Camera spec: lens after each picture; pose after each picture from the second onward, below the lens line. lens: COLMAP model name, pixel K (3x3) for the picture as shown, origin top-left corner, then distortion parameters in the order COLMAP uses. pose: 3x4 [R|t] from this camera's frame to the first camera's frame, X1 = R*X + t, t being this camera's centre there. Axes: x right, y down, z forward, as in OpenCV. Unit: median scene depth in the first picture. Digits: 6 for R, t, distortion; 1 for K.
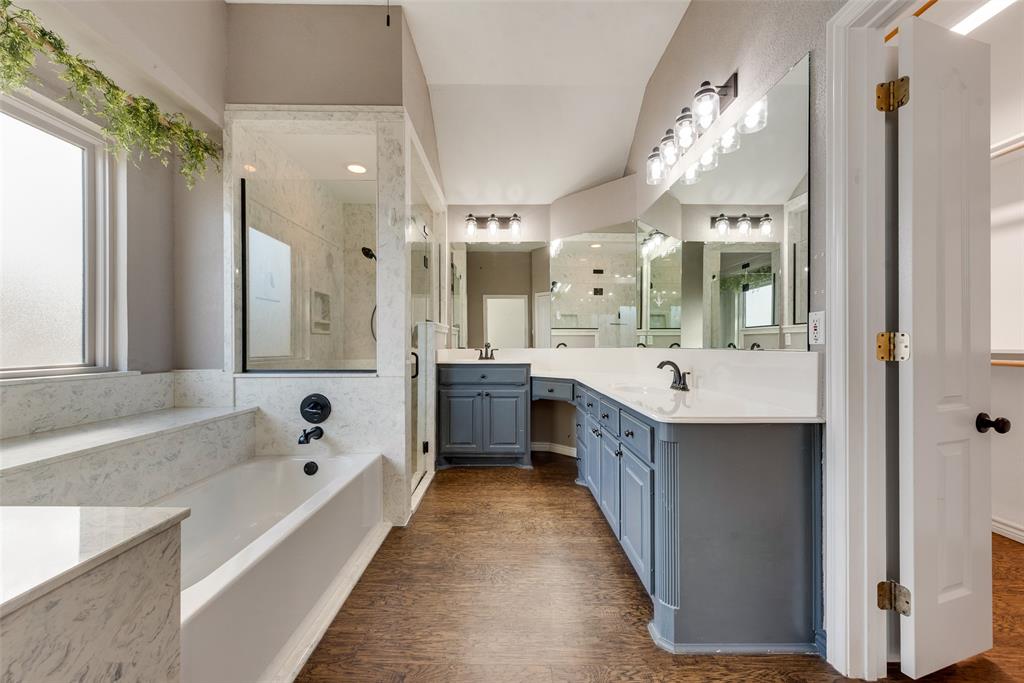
lens RADIAL K [[438.1, 0, 487.7], [0, 438.1, 339.9], [0, 0, 1]] dist [0.001843, -0.000122]
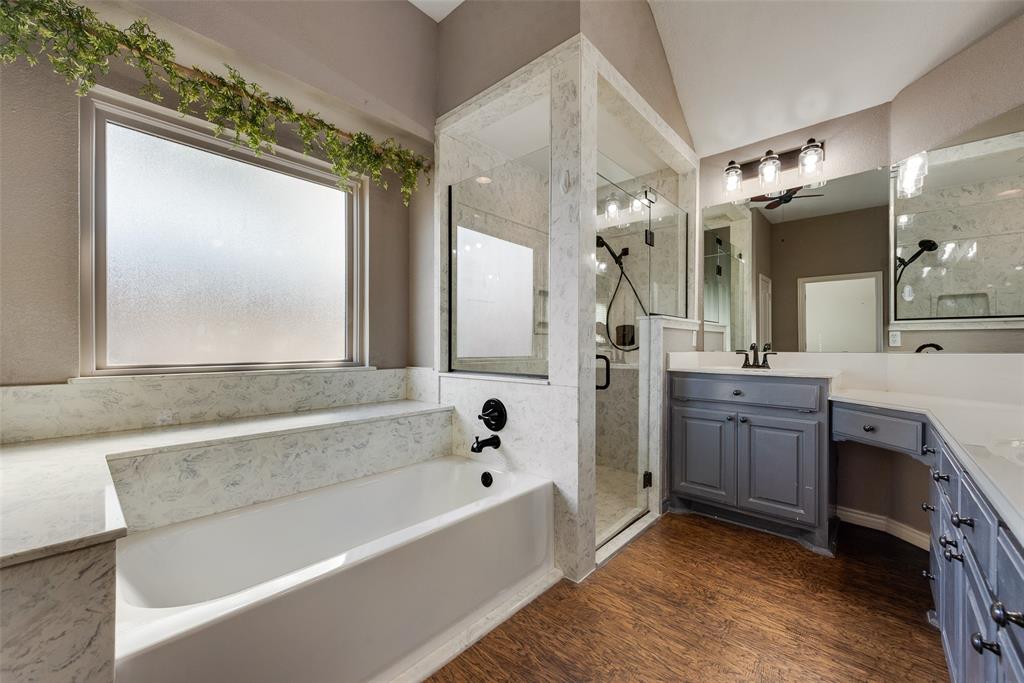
lens RADIAL K [[399.4, 0, 508.5], [0, 399.4, 343.9], [0, 0, 1]] dist [0.005749, -0.000533]
pose [[0.737945, -0.000567, -0.674860, 0.187544], [0.003459, 0.999990, 0.002942, 0.006048], [0.674852, -0.004505, 0.737940, 0.397858]]
